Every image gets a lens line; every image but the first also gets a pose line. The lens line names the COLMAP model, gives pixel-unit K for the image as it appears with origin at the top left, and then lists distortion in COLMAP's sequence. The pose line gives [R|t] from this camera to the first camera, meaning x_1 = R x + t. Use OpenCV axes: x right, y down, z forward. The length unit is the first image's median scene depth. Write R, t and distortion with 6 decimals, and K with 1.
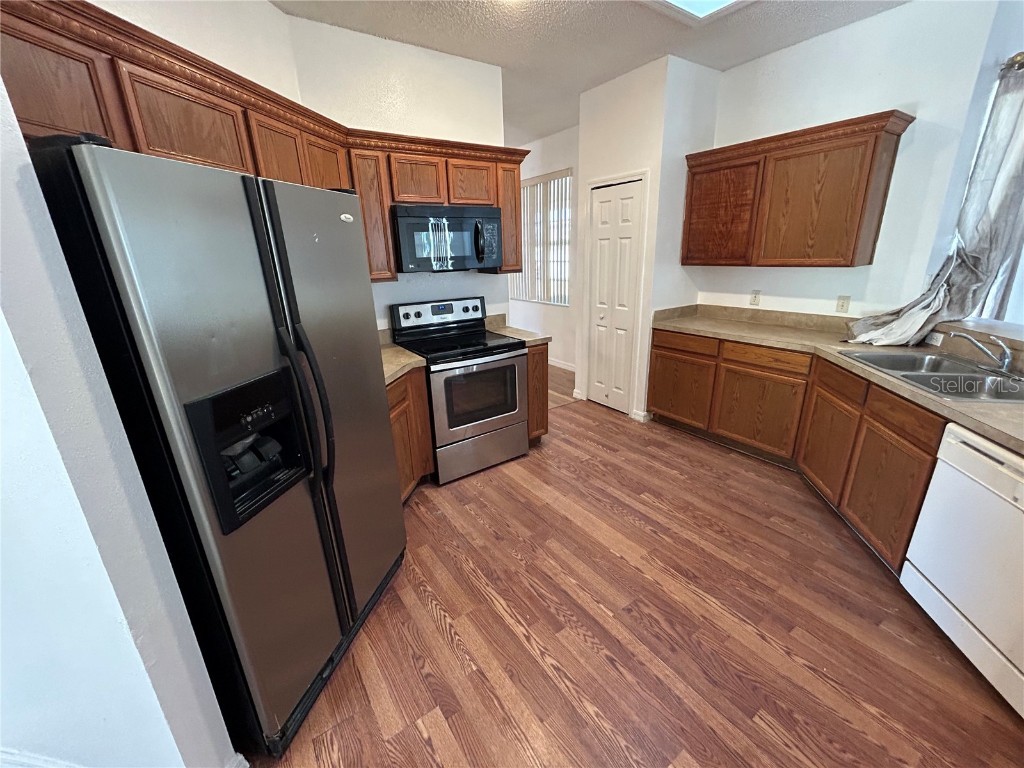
lens RADIAL K [[414.6, 0, 512.0], [0, 414.6, 384.0], [0, 0, 1]] dist [0.004066, 0.001127]
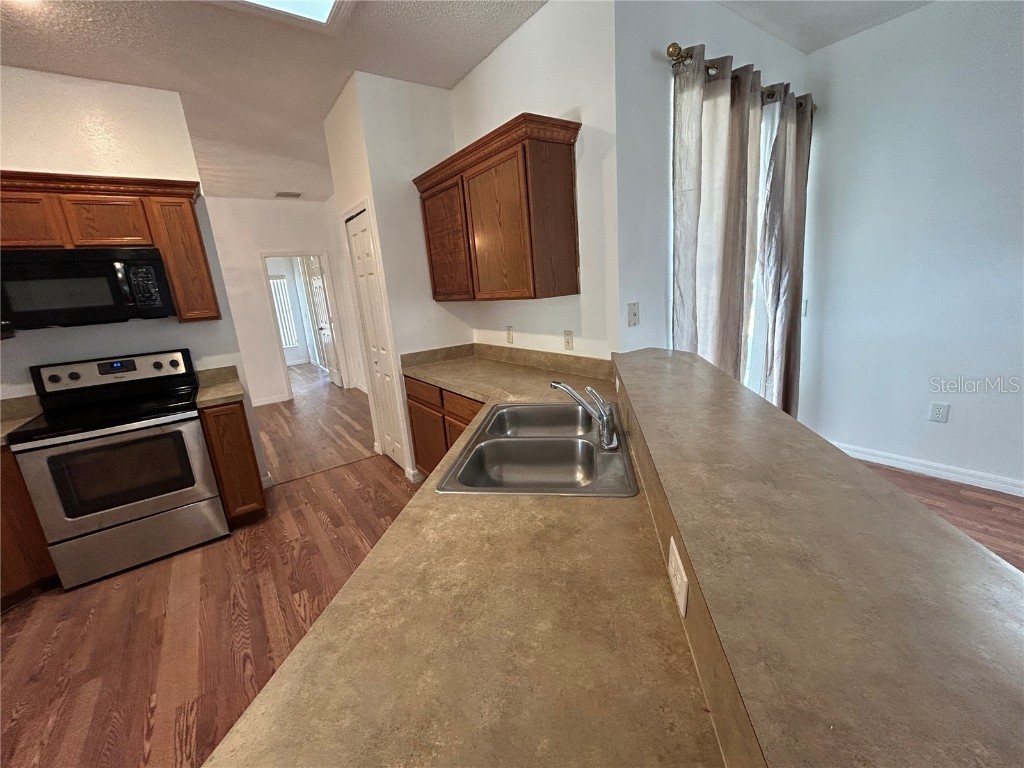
lens RADIAL K [[414.6, 0, 512.0], [0, 414.6, 384.0], [0, 0, 1]] dist [0.004066, 0.001127]
pose [[0.998781, -0.049267, 0.002947, 0.650657], [0.049348, 0.995914, -0.075635, -0.043951], [0.000791, 0.075688, 0.997131, 0.162509]]
